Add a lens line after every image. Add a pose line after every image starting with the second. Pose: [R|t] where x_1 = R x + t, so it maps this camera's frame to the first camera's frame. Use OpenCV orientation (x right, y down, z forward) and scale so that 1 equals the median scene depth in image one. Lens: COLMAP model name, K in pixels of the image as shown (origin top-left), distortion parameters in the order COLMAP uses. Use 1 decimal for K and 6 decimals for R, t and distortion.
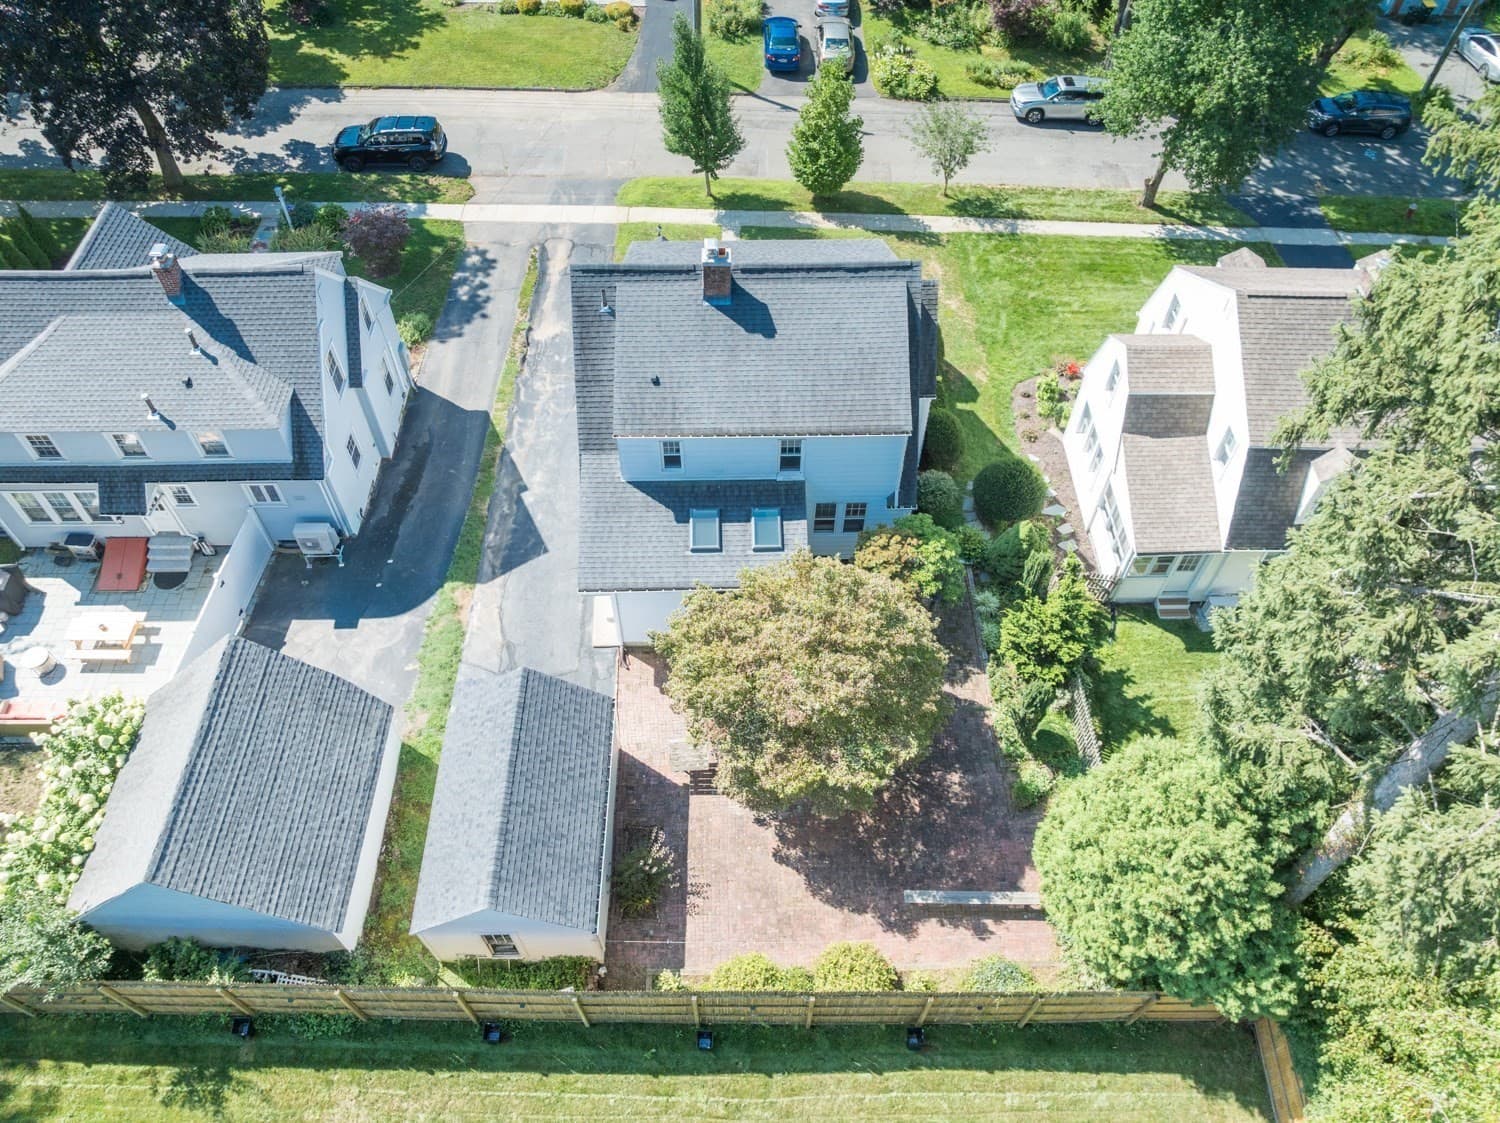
lens RADIAL K [[1057.7, 0, 750.0], [0, 1057.7, 561.5], [0, 0, 1]] dist [-0.048083, 0.018798]
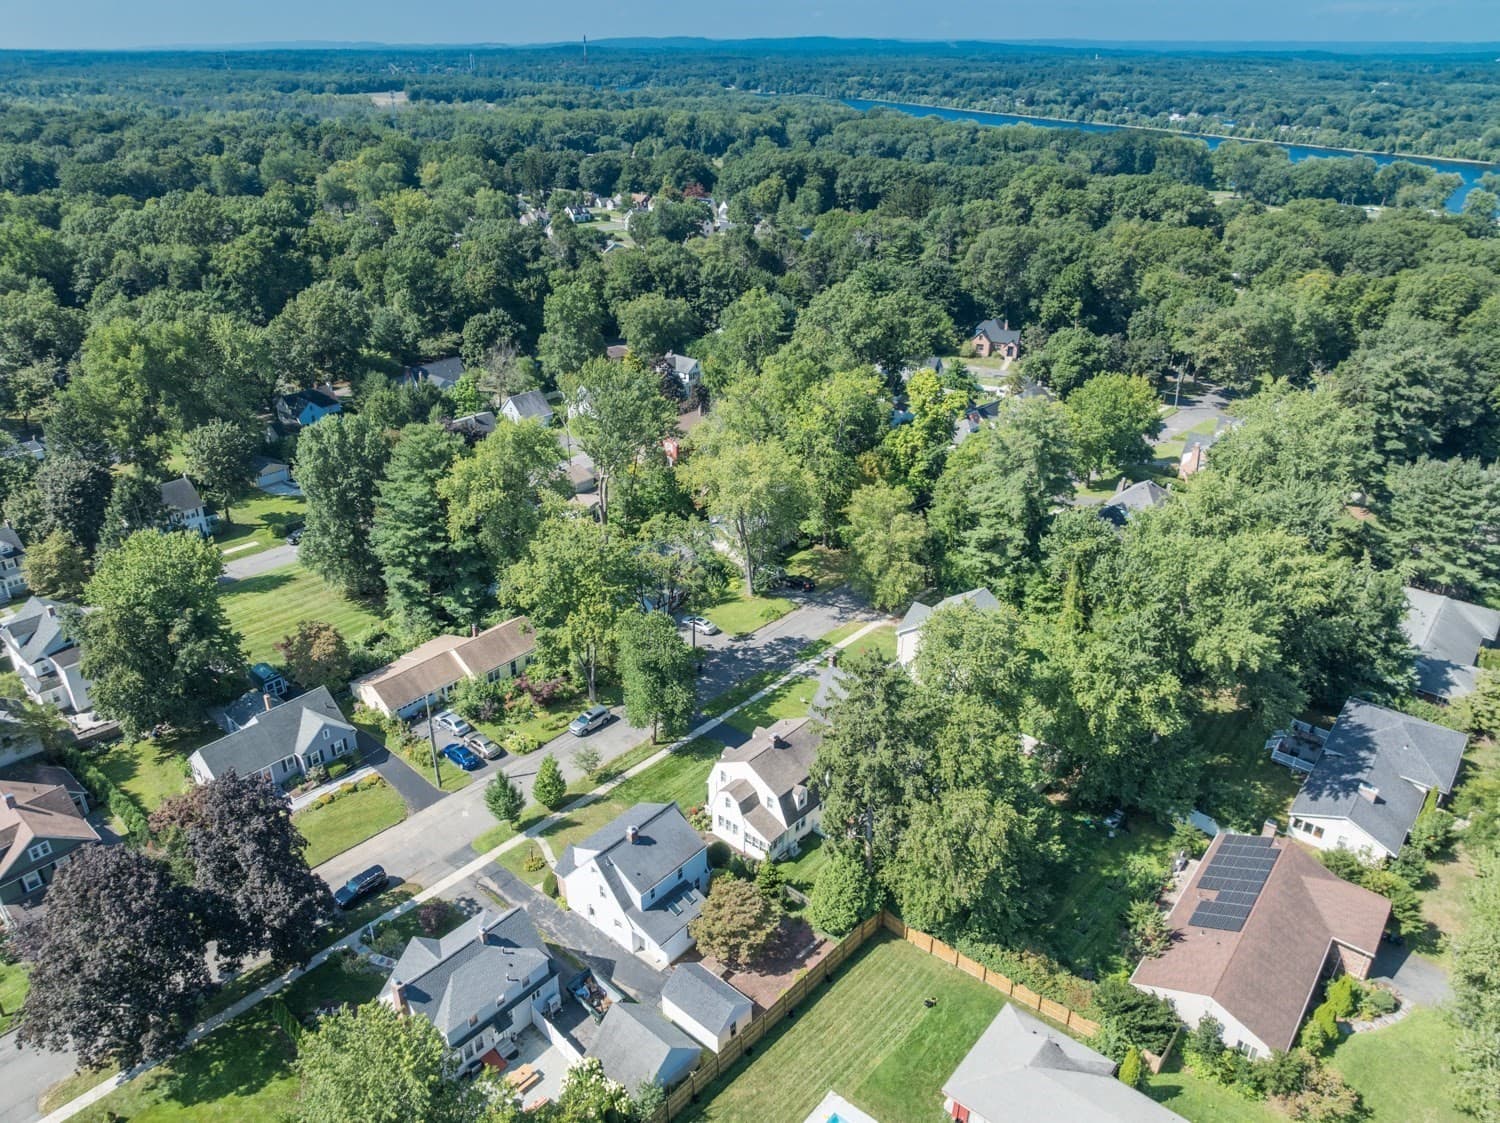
lens RADIAL K [[1059.0, 0, 750.0], [0, 1059.0, 561.5], [0, 0, 1]] dist [-0.031603, -0.001942]
pose [[0.666268, -0.334139, 0.666662, -1.536562], [0.590243, 0.782663, -0.197613, -0.081011], [-0.455742, 0.525156, 0.718687, -1.740346]]
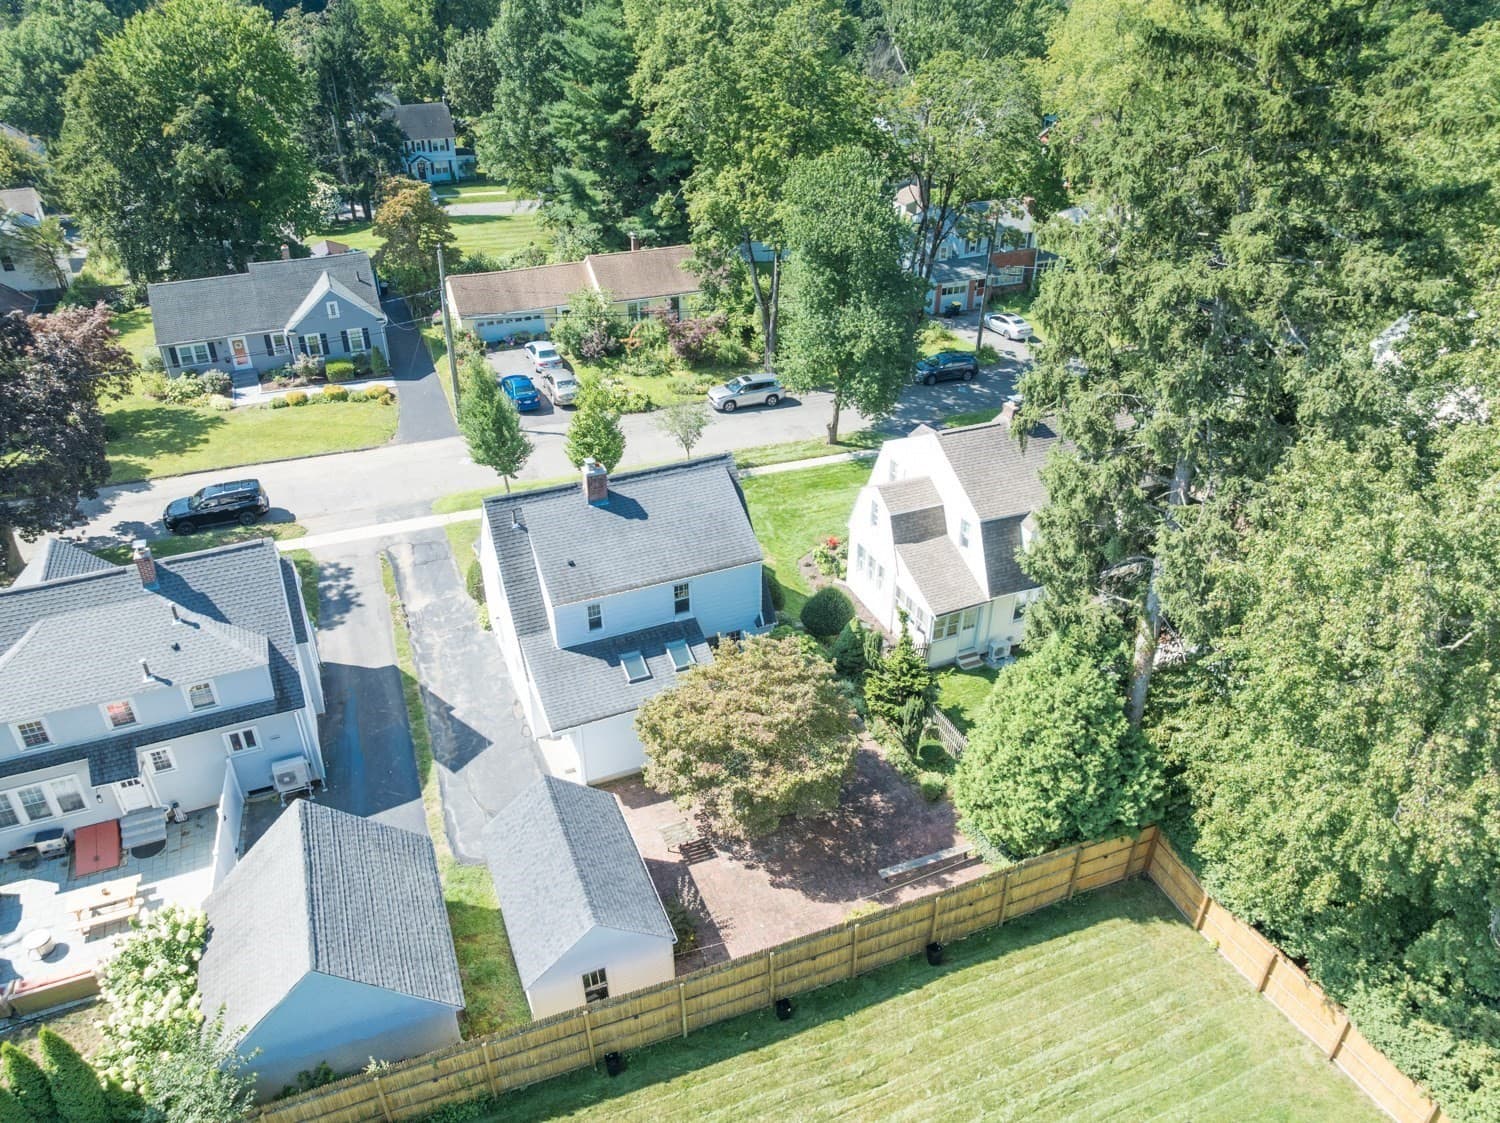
lens RADIAL K [[1059.0, 0, 750.0], [0, 1059.0, 561.5], [0, 0, 1]] dist [-0.031603, -0.001942]
pose [[0.925798, -0.201787, 0.319657, -0.287843], [0.301785, 0.903770, -0.303523, 0.276511], [-0.227650, 0.377468, 0.897604, -0.216978]]
